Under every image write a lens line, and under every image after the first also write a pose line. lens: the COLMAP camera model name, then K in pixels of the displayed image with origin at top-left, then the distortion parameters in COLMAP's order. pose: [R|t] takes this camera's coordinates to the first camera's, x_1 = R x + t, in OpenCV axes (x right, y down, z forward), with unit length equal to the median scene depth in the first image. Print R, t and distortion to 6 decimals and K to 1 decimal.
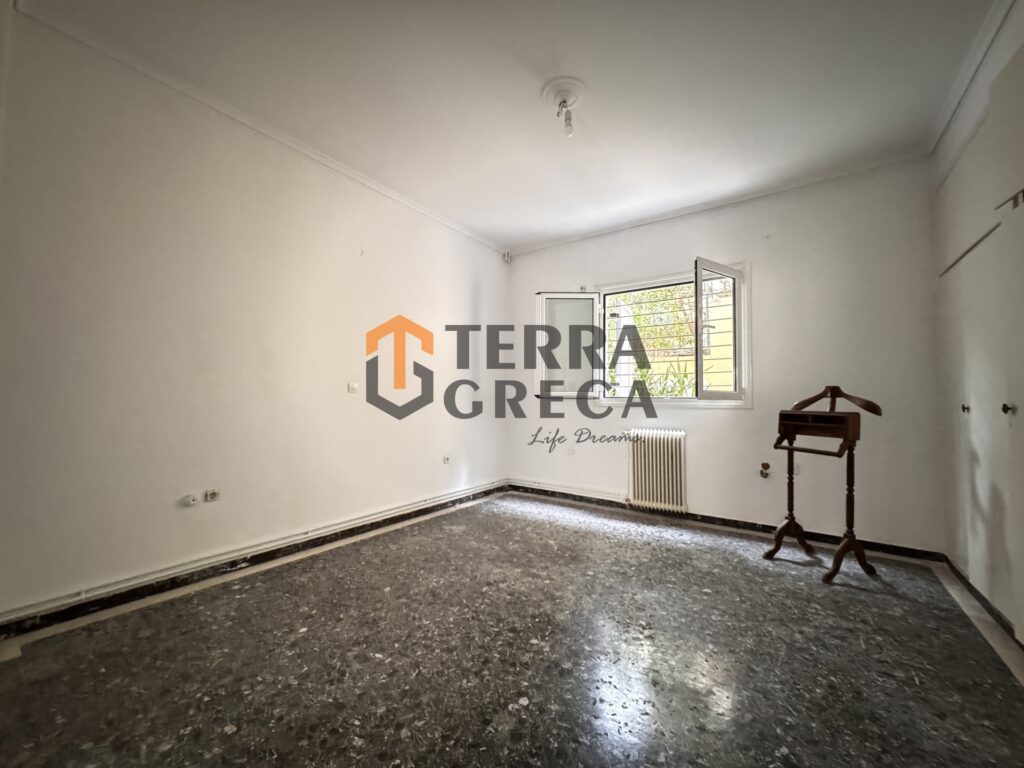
lens RADIAL K [[407.4, 0, 511.0], [0, 407.4, 387.3], [0, 0, 1]] dist [0.000353, -0.000032]
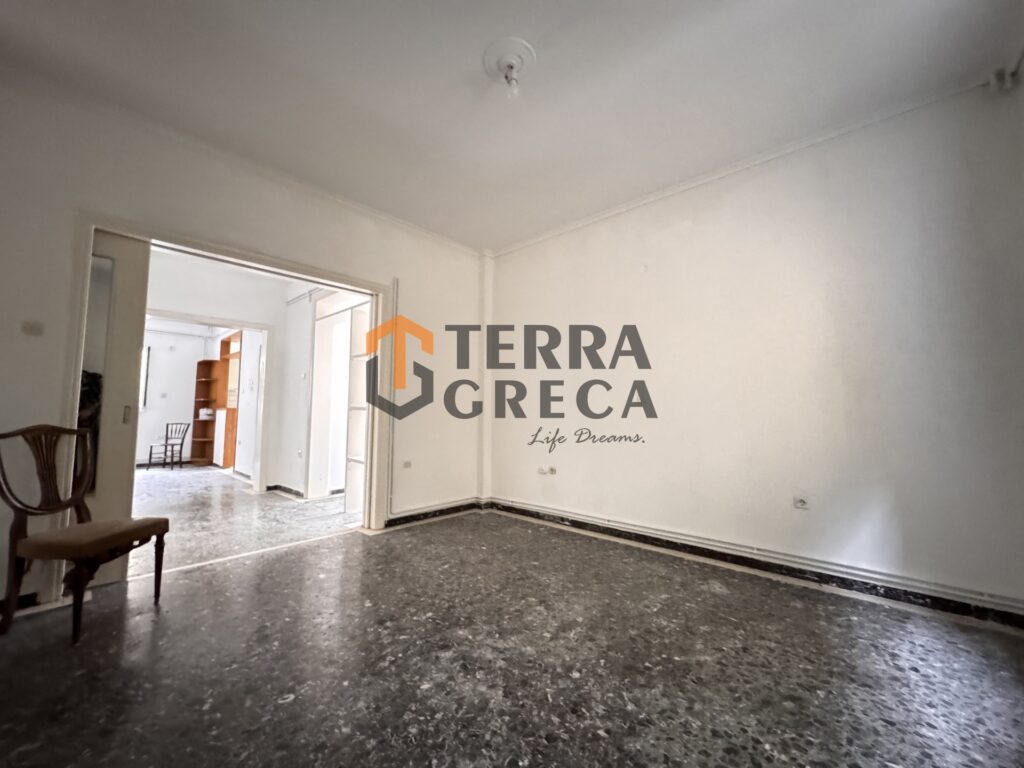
lens RADIAL K [[407.4, 0, 510.5], [0, 407.4, 381.9], [0, 0, 1]] dist [0.000353, -0.000032]
pose [[-0.124360, -0.090887, -0.988066, 0.864069], [0.021277, 0.995323, -0.094233, 0.060710], [0.992009, -0.032742, -0.121845, 0.982021]]
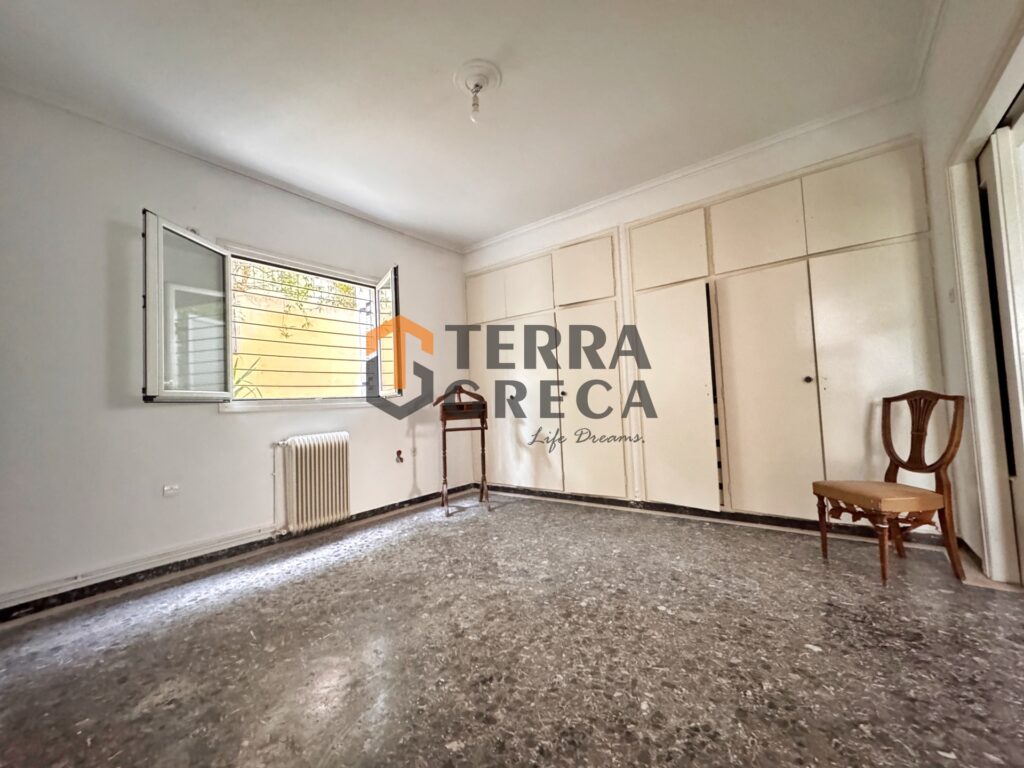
lens RADIAL K [[407.4, 0, 513.1], [0, 407.4, 381.1], [0, 0, 1]] dist [0.000353, -0.000032]
pose [[0.033170, 0.042408, 0.998550, -0.750495], [0.017736, 0.998917, -0.043013, 0.051536], [-0.999292, 0.019137, 0.032382, 0.807966]]
